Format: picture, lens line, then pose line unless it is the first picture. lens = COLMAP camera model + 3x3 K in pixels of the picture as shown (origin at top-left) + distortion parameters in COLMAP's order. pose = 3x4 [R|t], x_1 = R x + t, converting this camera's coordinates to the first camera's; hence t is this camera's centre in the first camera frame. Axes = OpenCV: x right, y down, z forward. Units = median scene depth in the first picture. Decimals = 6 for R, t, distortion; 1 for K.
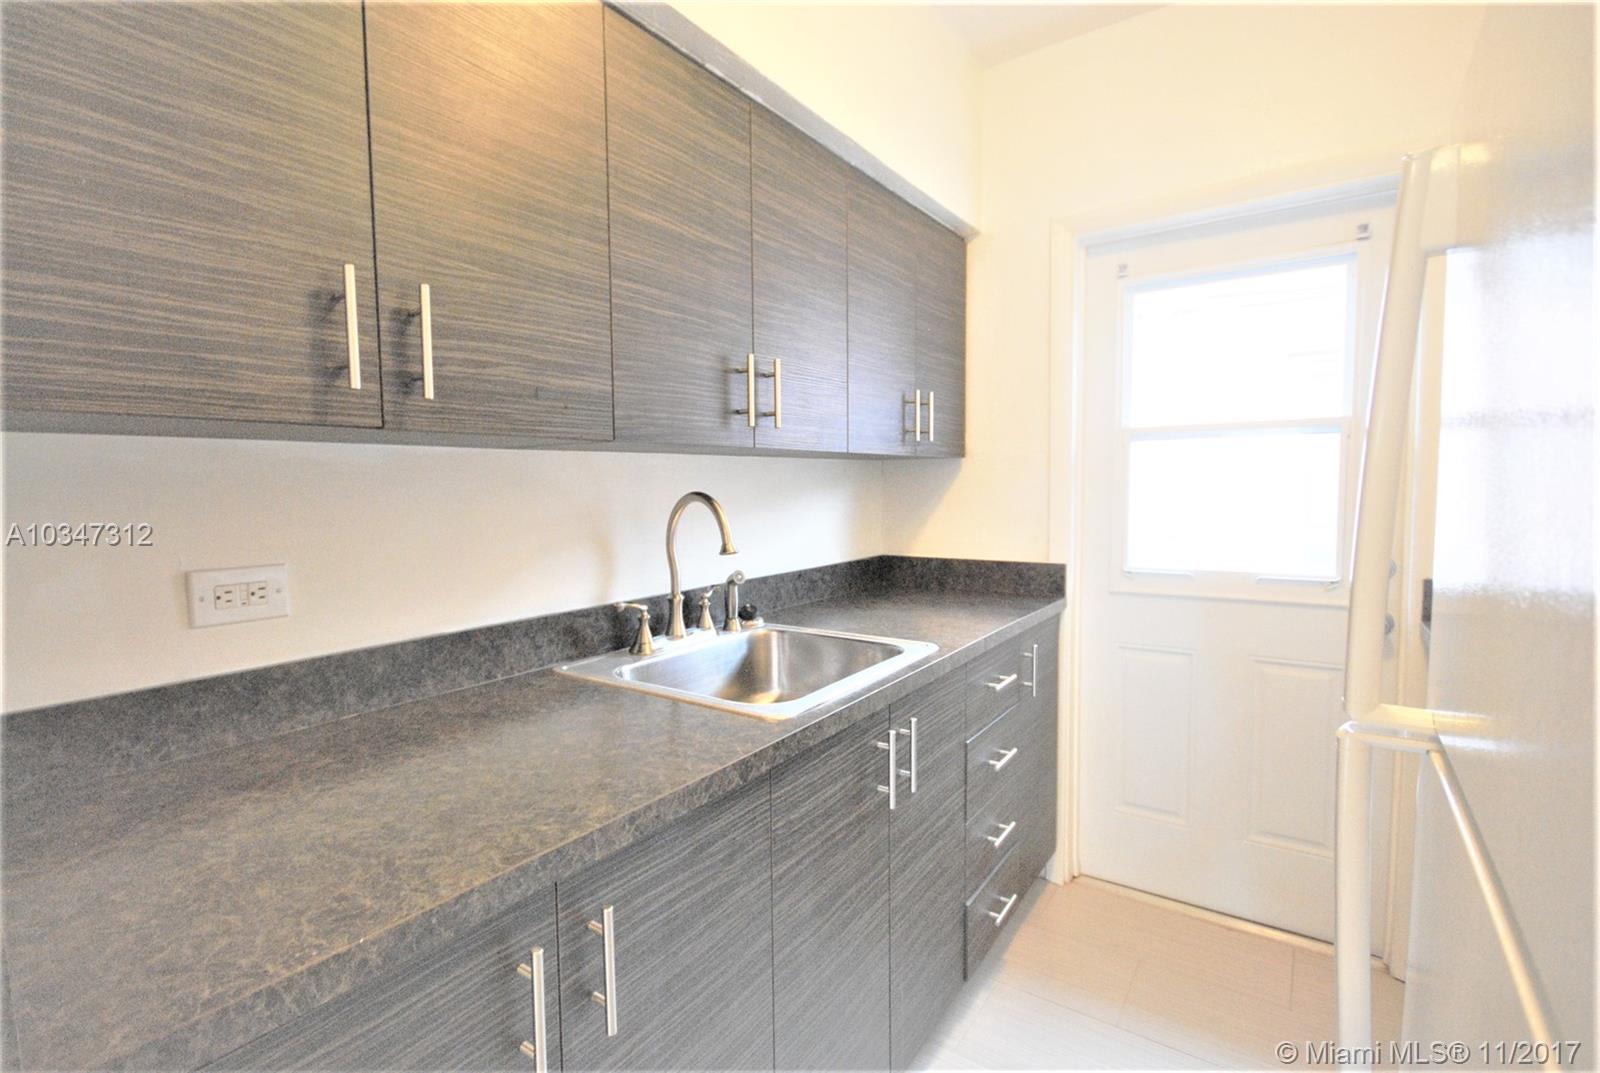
lens RADIAL K [[767.6, 0, 738.8], [0, 767.6, 530.9], [0, 0, 1]] dist [-0.002172, -0.000140]
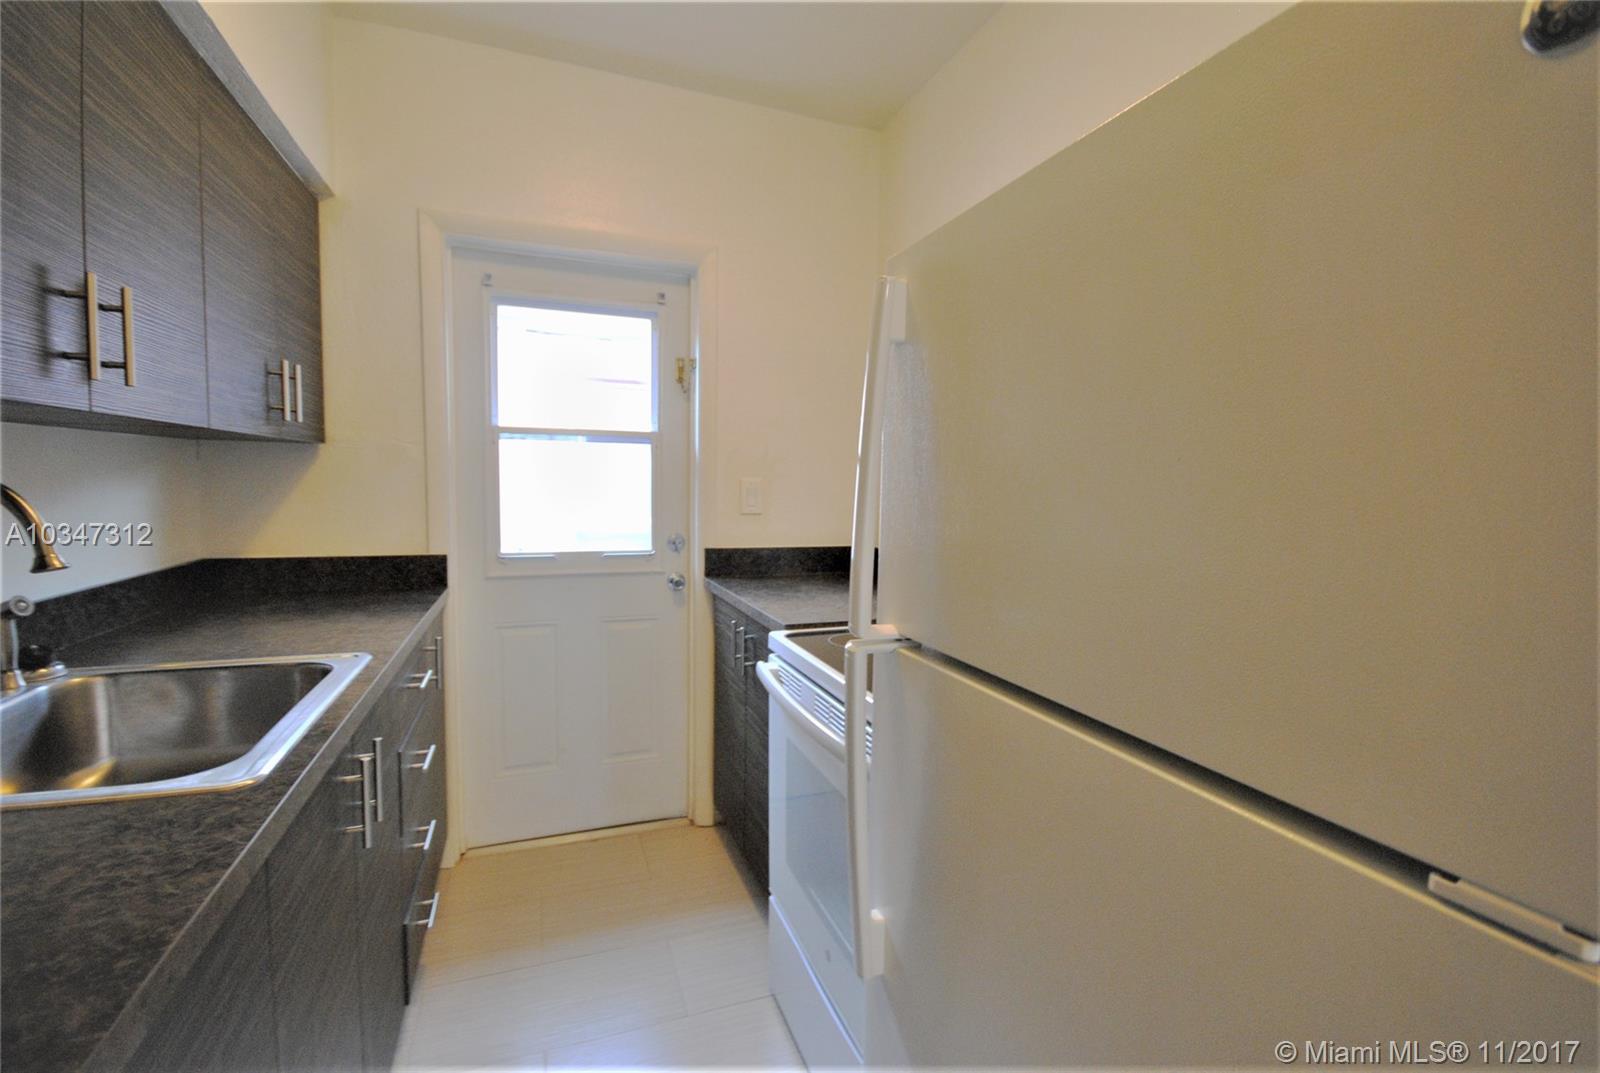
lens RADIAL K [[710.9, 0, 804.5], [0, 710.9, 530.0], [0, 0, 1]] dist [0.018107, -0.016814]
pose [[0.531744, -0.036239, 0.846129, -0.150846], [0.025713, 0.999314, 0.026641, -0.003260], [-0.846515, 0.007591, 0.532311, 0.109400]]
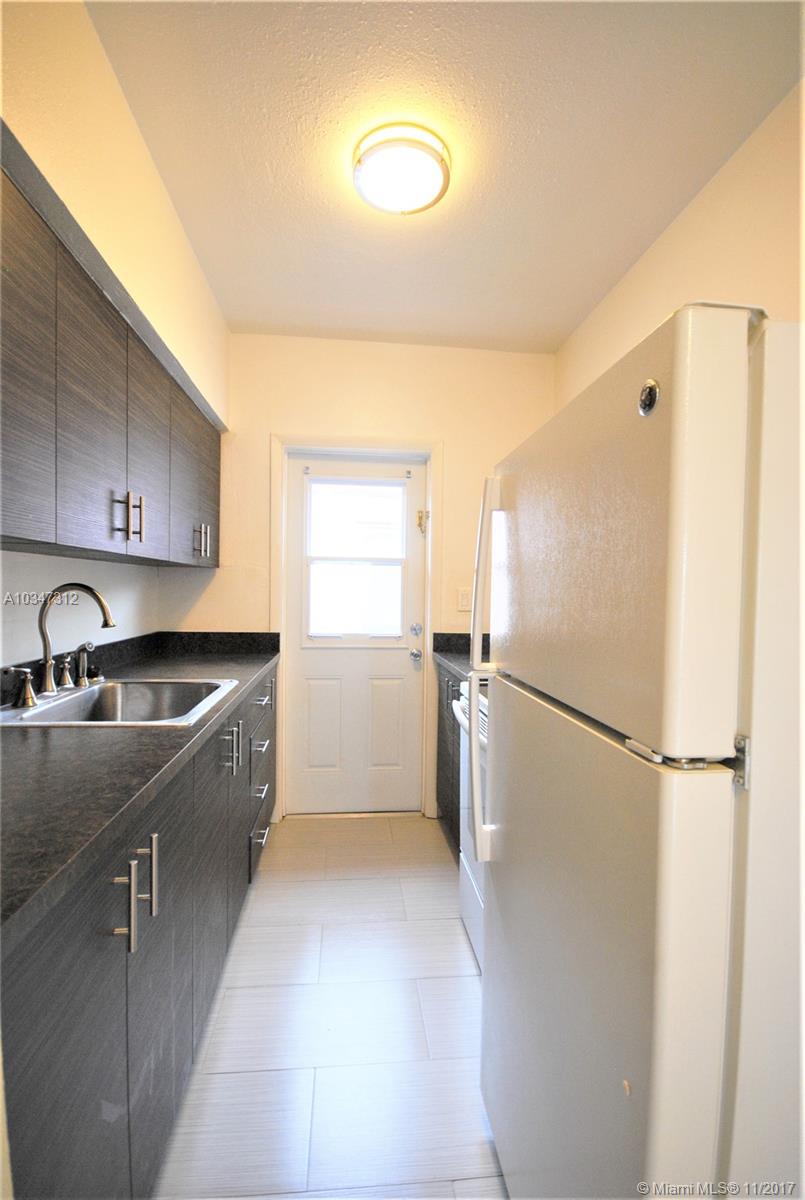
lens RADIAL K [[539.9, 0, 402.5], [0, 539.9, 600.0], [0, 0, 1]] dist [0.001129, 0.000208]
pose [[0.727048, 0.012516, 0.686472, -0.253936], [0.014290, 0.999341, -0.033355, 0.017456], [-0.686438, 0.034060, 0.726391, -0.091666]]
